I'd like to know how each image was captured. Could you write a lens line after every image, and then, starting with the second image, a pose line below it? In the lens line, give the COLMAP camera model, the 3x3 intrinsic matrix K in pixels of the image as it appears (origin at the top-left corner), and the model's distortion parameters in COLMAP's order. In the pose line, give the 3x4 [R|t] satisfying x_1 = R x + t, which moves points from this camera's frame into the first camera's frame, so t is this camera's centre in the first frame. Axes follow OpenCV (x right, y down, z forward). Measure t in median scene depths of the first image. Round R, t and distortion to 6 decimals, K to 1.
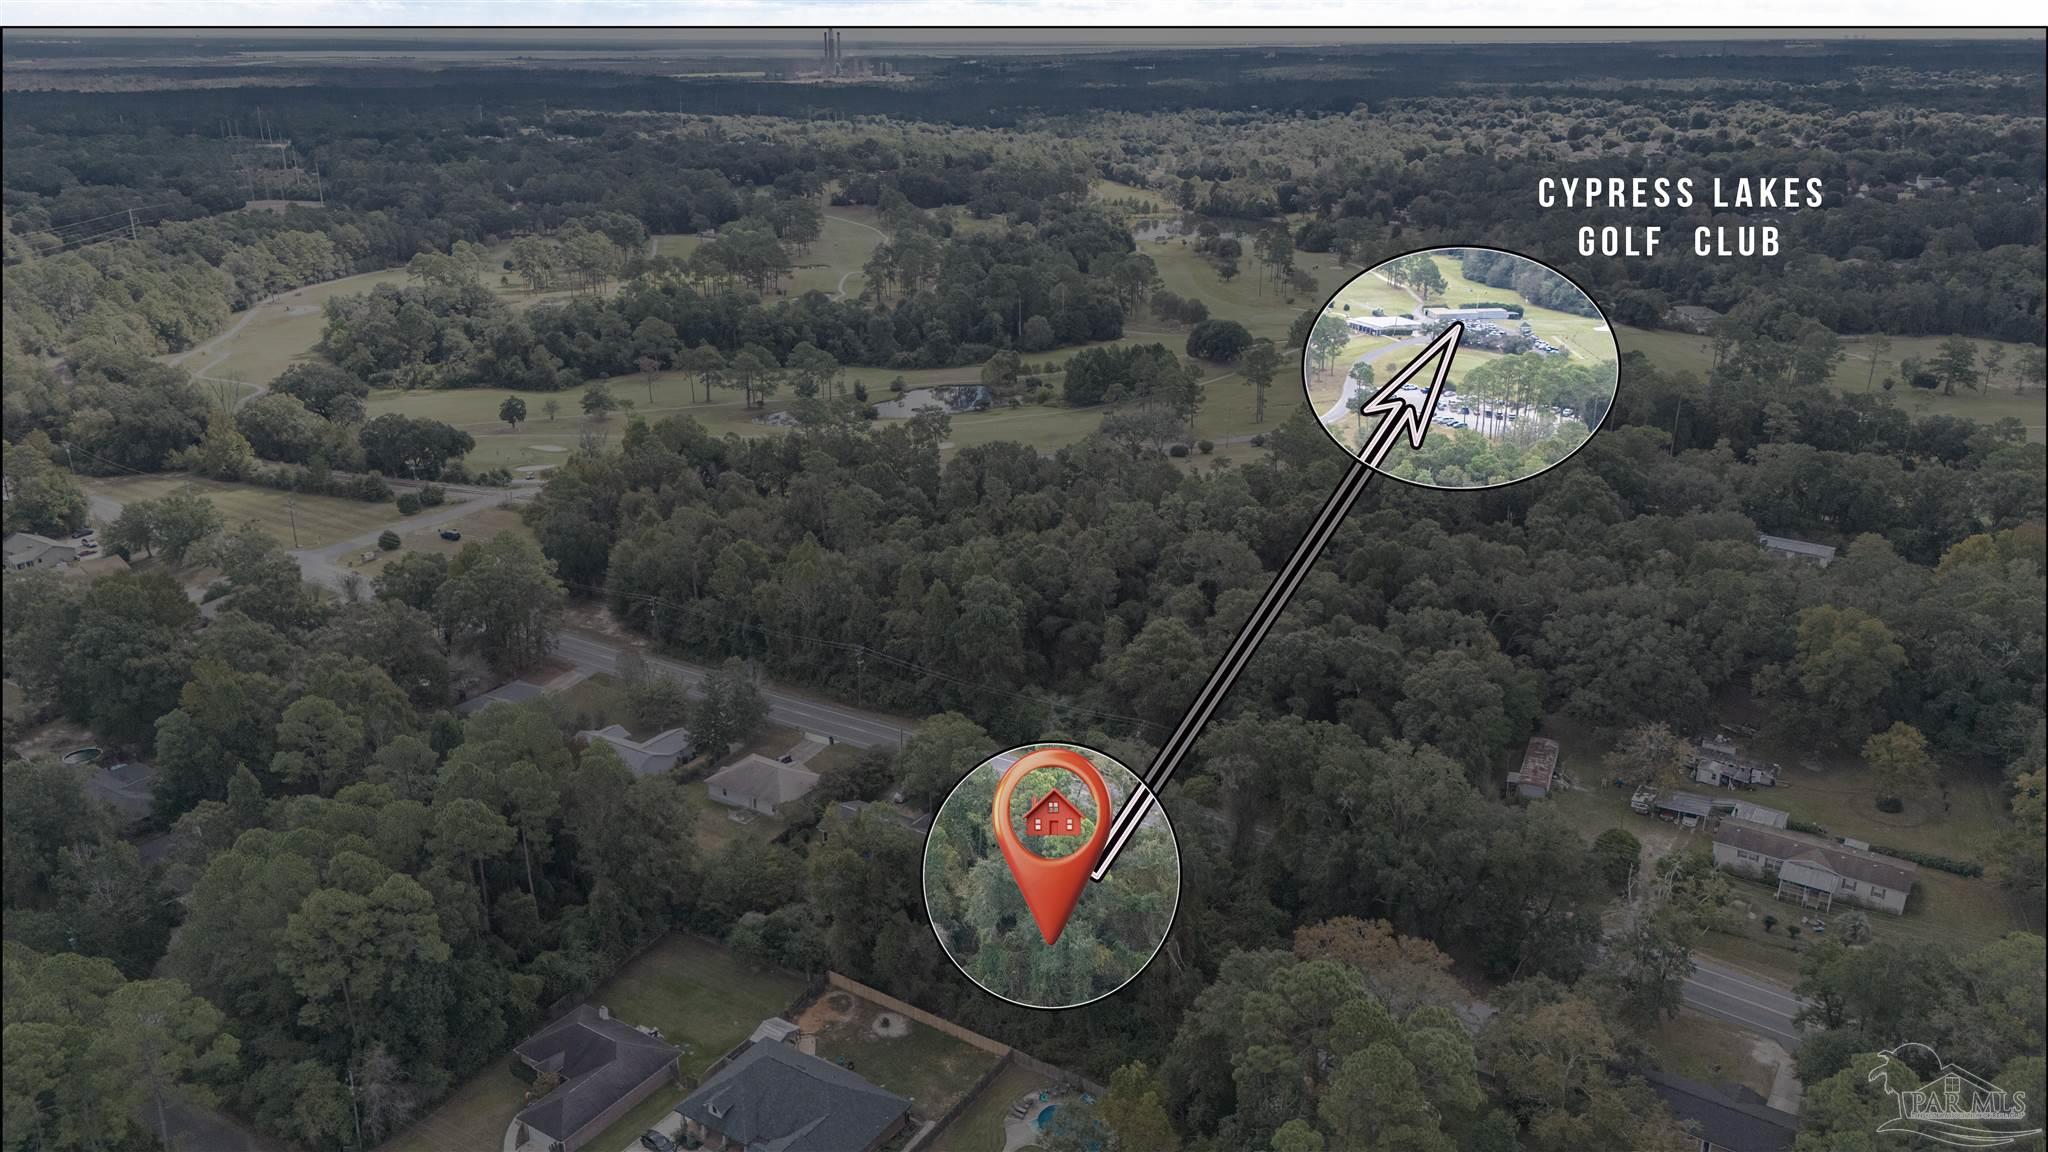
lens RADIAL K [[1495.5, 0, 1038.5], [0, 1495.5, 577.5], [0, 0, 1]] dist [0.056428, -0.054934]
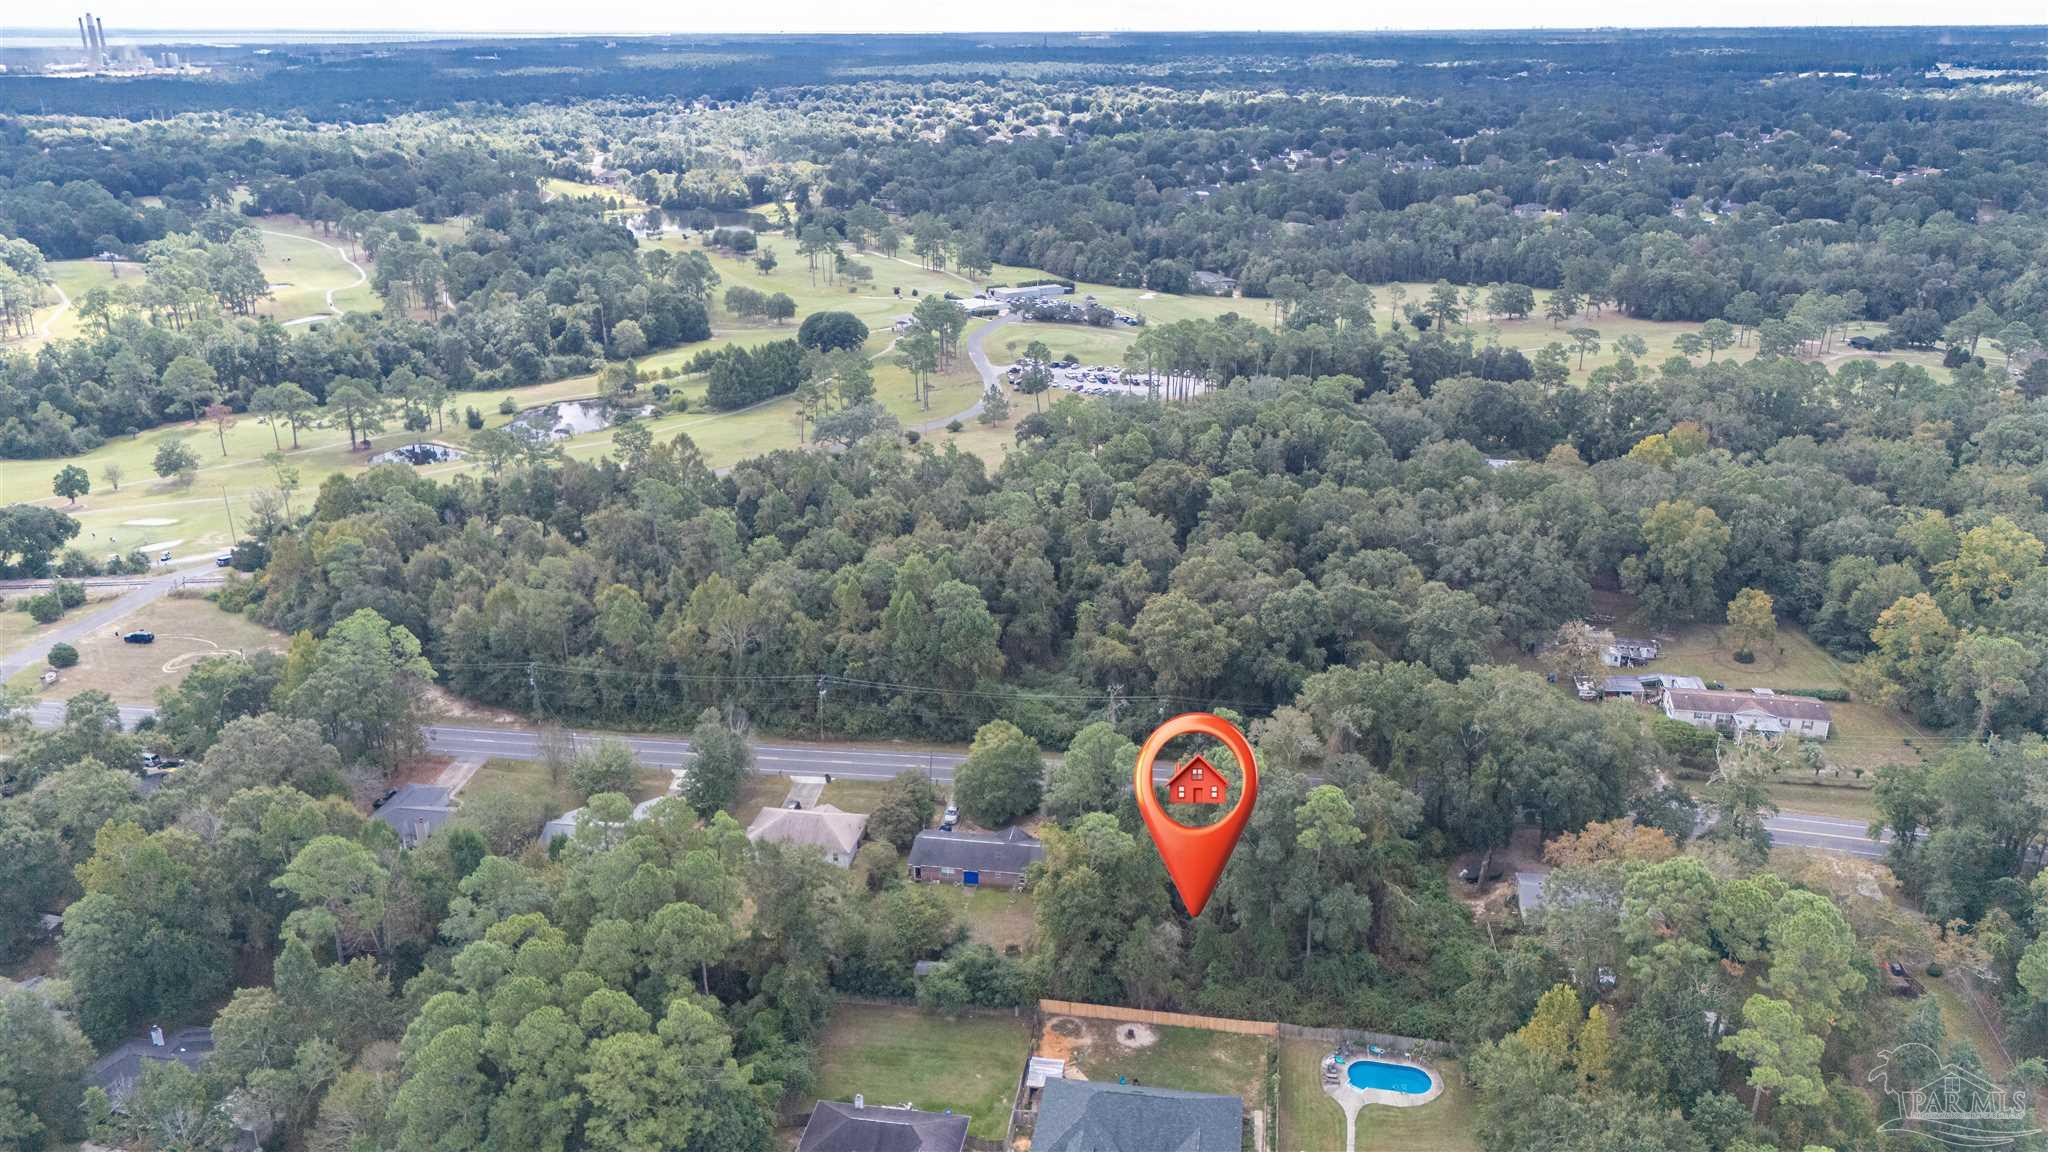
lens RADIAL K [[1495.5, 0, 1038.5], [0, 1495.5, 577.5], [0, 0, 1]] dist [0.056428, -0.054934]
pose [[0.914040, -0.141102, 0.380292, -0.179029], [0.138726, 0.989754, 0.033802, -0.014336], [-0.381165, 0.021860, 0.924249, 0.041728]]
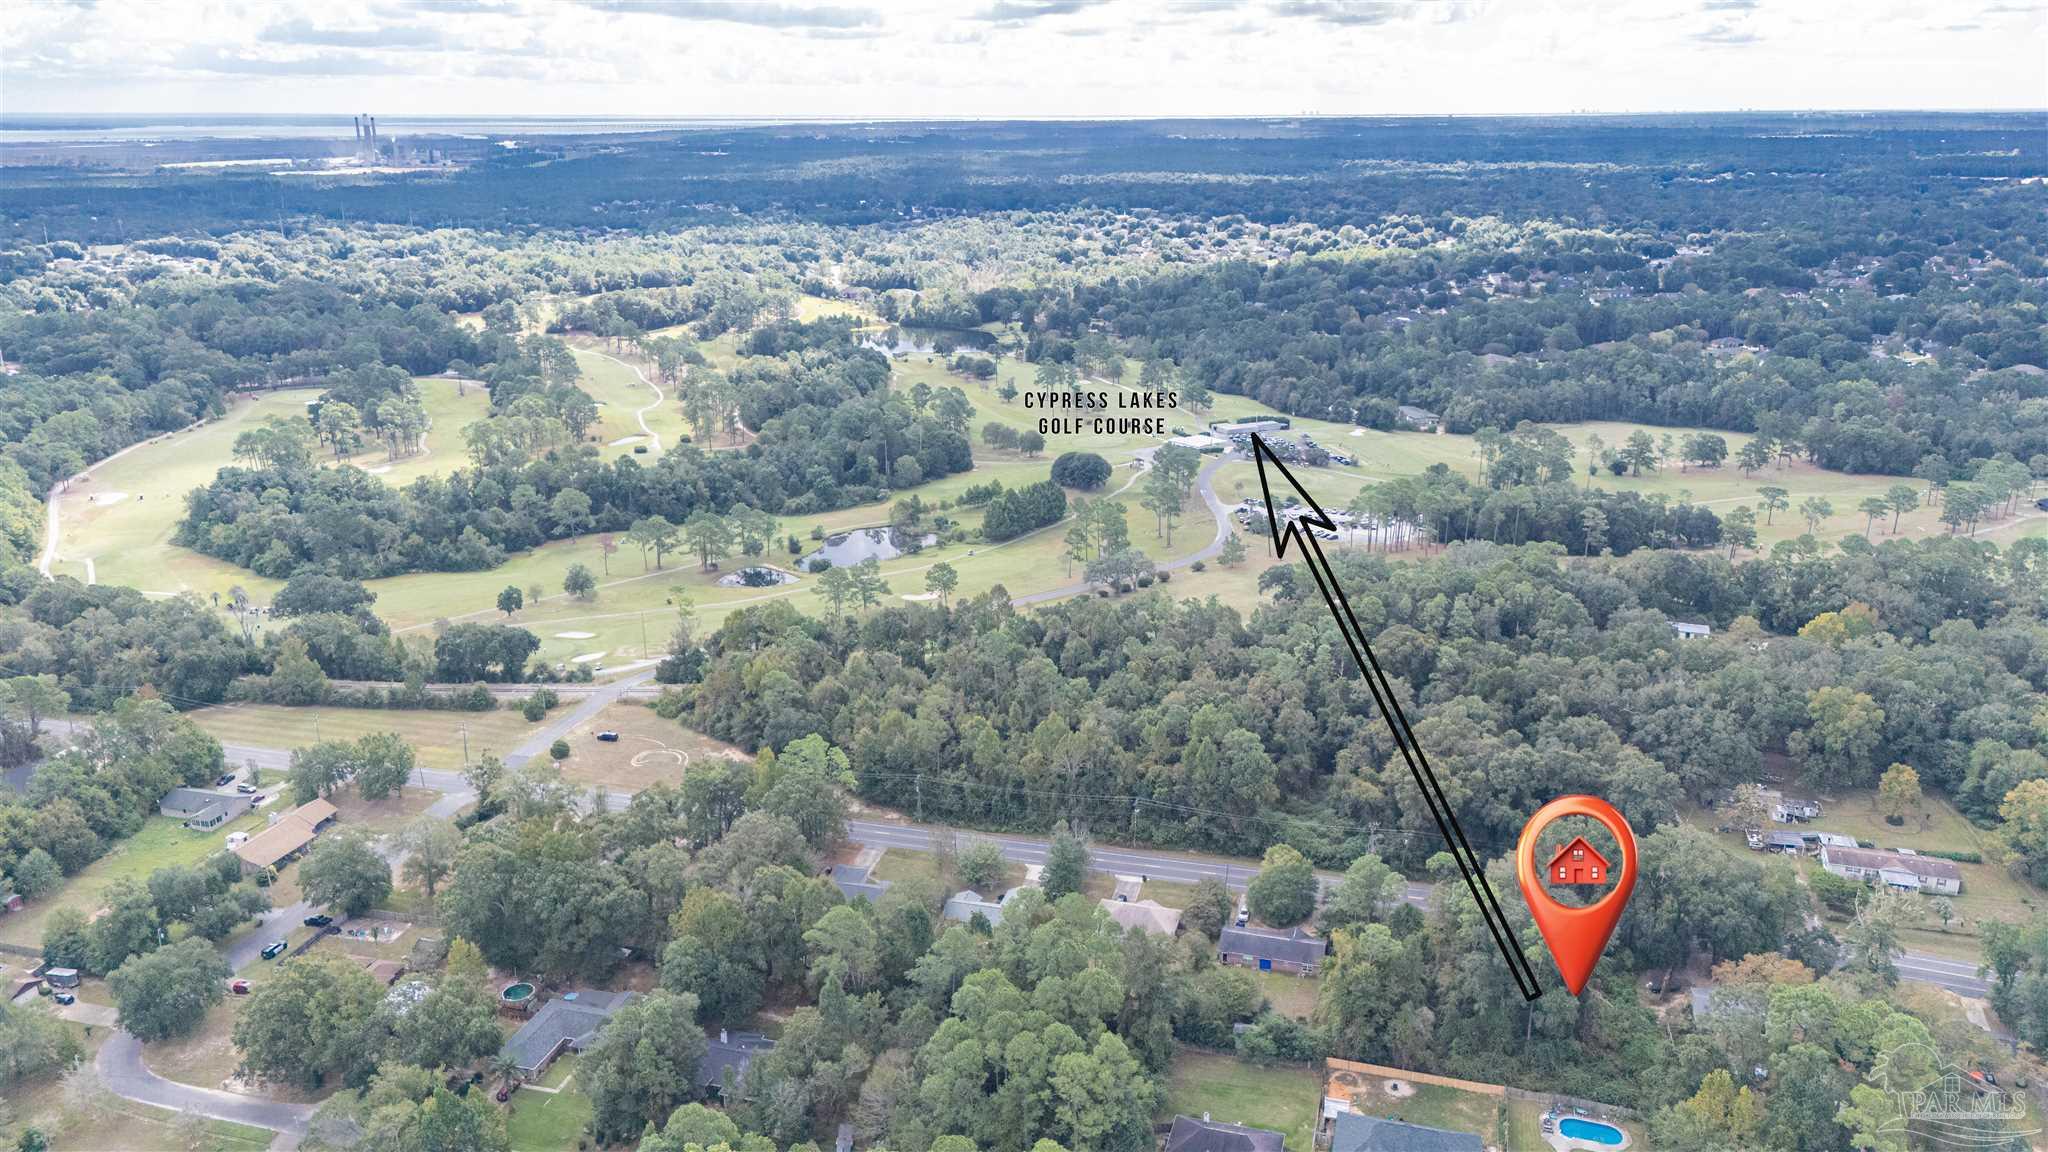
lens RADIAL K [[1495.5, 0, 1038.5], [0, 1495.5, 577.5], [0, 0, 1]] dist [0.056428, -0.054934]
pose [[0.955555, -0.090009, 0.280736, -0.274094], [0.102156, 0.994348, -0.028908, -0.055513], [-0.276547, 0.056302, 0.959350, -0.085273]]
